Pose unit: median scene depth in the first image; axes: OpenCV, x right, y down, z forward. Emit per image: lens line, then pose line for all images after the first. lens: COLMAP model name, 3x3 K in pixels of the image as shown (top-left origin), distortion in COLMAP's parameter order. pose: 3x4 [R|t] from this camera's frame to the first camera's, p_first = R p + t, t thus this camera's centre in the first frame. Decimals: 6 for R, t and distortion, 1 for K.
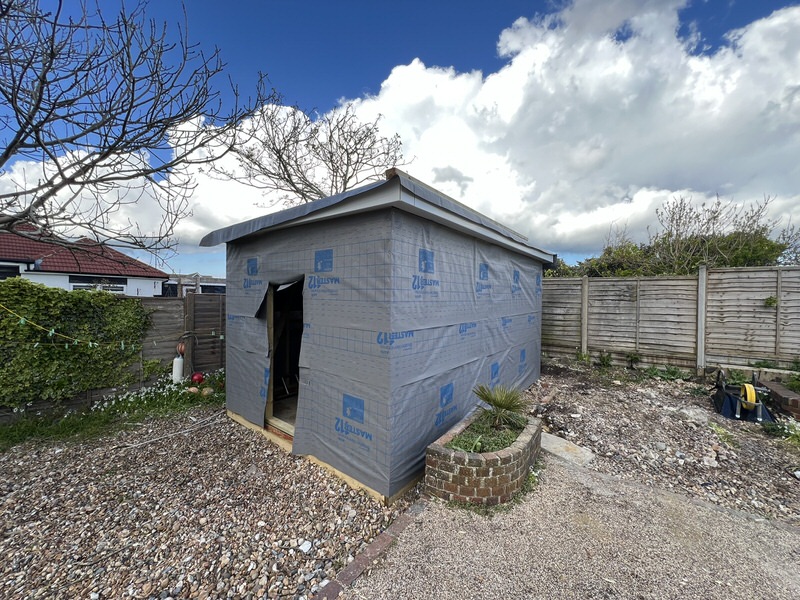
lens RADIAL K [[319.6, 0, 399.6], [0, 319.6, 302.5], [0, 0, 1]] dist [-0.000776, -0.000021]
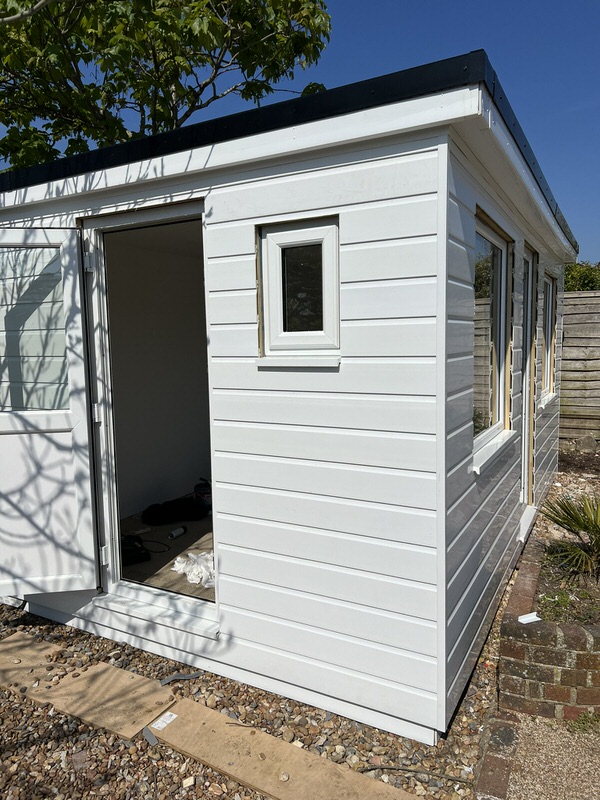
lens RADIAL K [[603.4, 0, 296.7], [0, 603.4, 401.5], [0, 0, 1]] dist [0.039267, -0.036558]
pose [[0.987626, -0.045738, 0.150007, -0.164084], [0.032704, 0.995563, 0.088235, 0.000930], [-0.153377, -0.082238, 0.984740, 0.052374]]
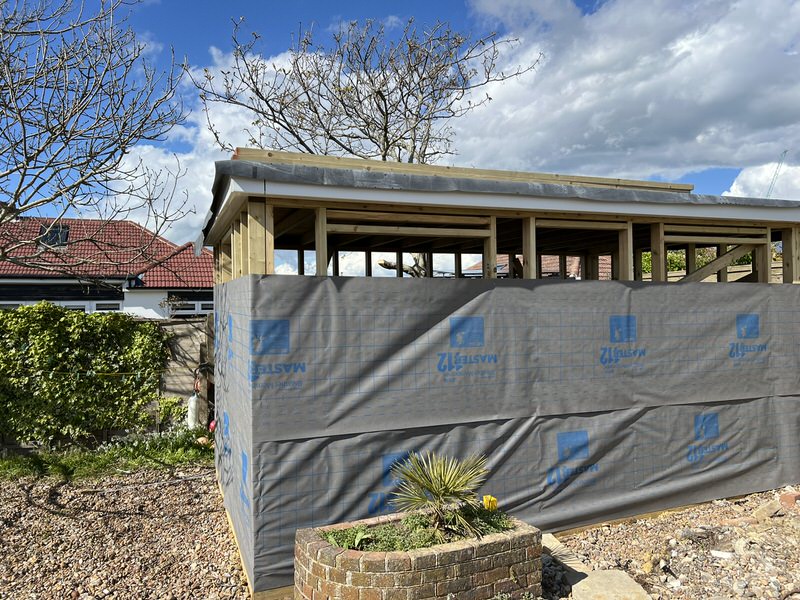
lens RADIAL K [[603.4, 0, 402.7], [0, 603.4, 302.1], [0, 0, 1]] dist [0.039267, -0.036558]
pose [[0.866410, -0.032412, -0.498280, 0.427985], [0.018601, 0.999293, -0.032659, 0.000475], [0.498987, 0.019028, 0.866401, -0.020128]]
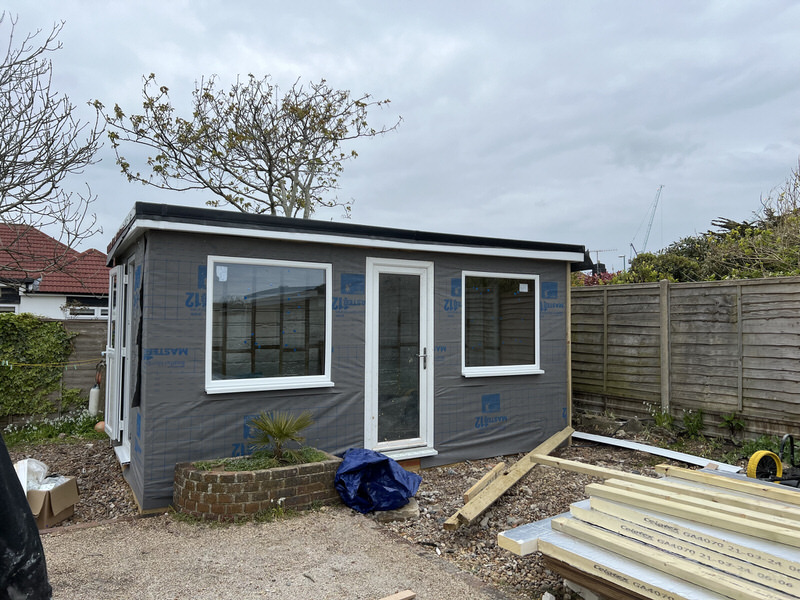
lens RADIAL K [[603.4, 0, 405.5], [0, 603.4, 300.9], [0, 0, 1]] dist [0.039267, -0.036558]
pose [[0.931127, -0.018627, -0.364219, 0.648393], [-0.002192, 0.998391, -0.056662, 0.021695], [0.364688, 0.053558, 0.929588, -0.239092]]
